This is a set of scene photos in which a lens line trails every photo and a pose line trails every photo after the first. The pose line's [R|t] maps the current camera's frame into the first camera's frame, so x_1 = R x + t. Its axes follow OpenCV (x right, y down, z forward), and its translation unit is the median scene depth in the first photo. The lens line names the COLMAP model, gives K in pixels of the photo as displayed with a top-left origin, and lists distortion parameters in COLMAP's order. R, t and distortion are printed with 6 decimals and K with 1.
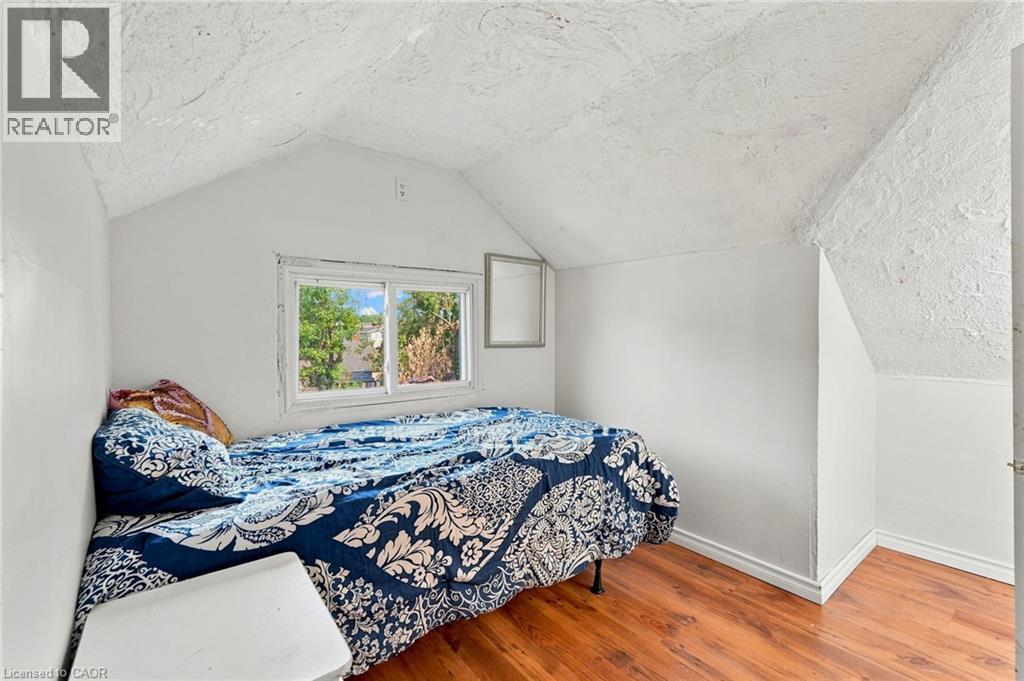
lens RADIAL K [[451.7, 0, 512.9], [0, 451.7, 336.1], [0, 0, 1]] dist [-0.017629, 0.008022]
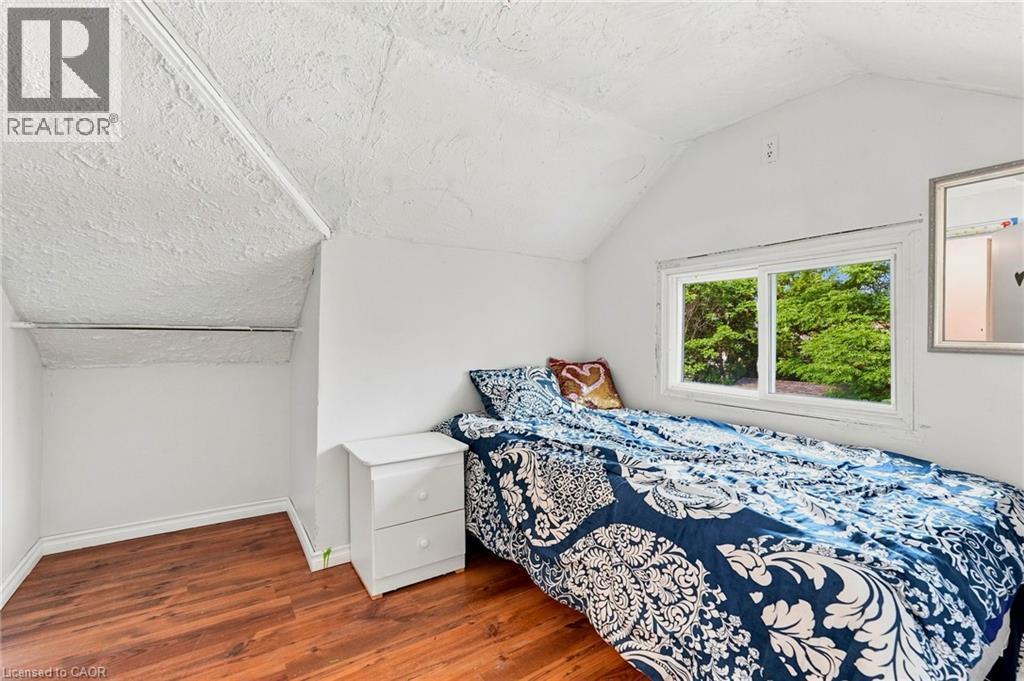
lens RADIAL K [[451.7, 0, 512.9], [0, 451.7, 336.1], [0, 0, 1]] dist [-0.017629, 0.008022]
pose [[-0.079848, 0.002530, -0.996804, 0.955885], [-0.017981, 0.999830, 0.003978, 0.025564], [0.996645, 0.018241, -0.079789, 0.978299]]
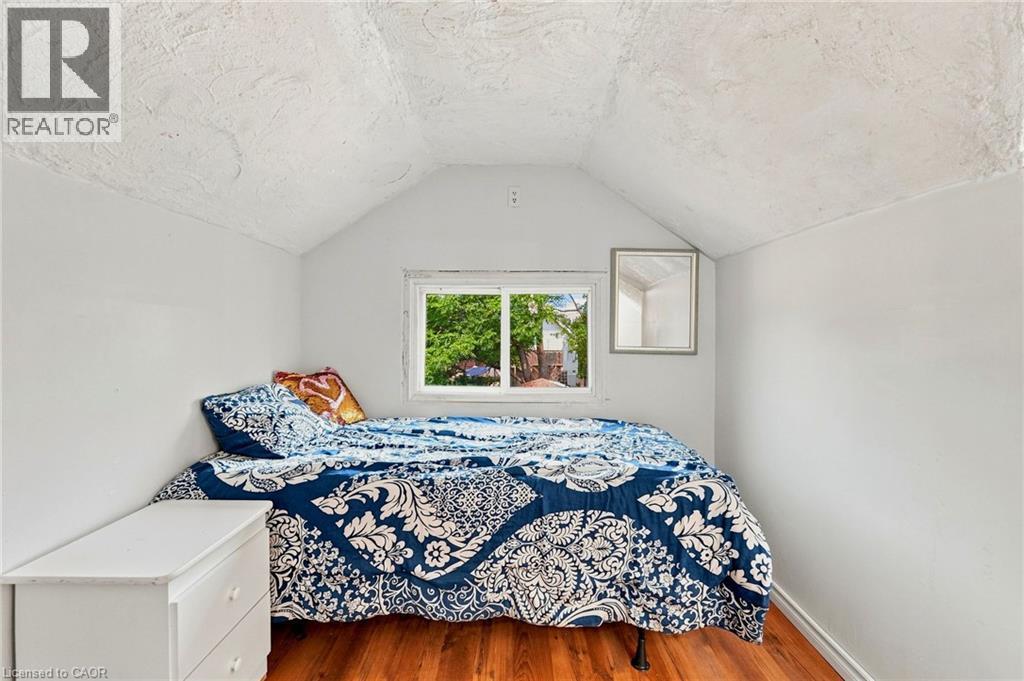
lens RADIAL K [[462.6, 0, 513.5], [0, 462.6, 331.6], [0, 0, 1]] dist [-0.013309, 0.000439]
pose [[0.784475, 0.003259, -0.620152, 0.655894], [-0.015641, 0.999772, -0.014532, -0.001323], [0.619964, 0.021100, 0.784347, 0.282378]]
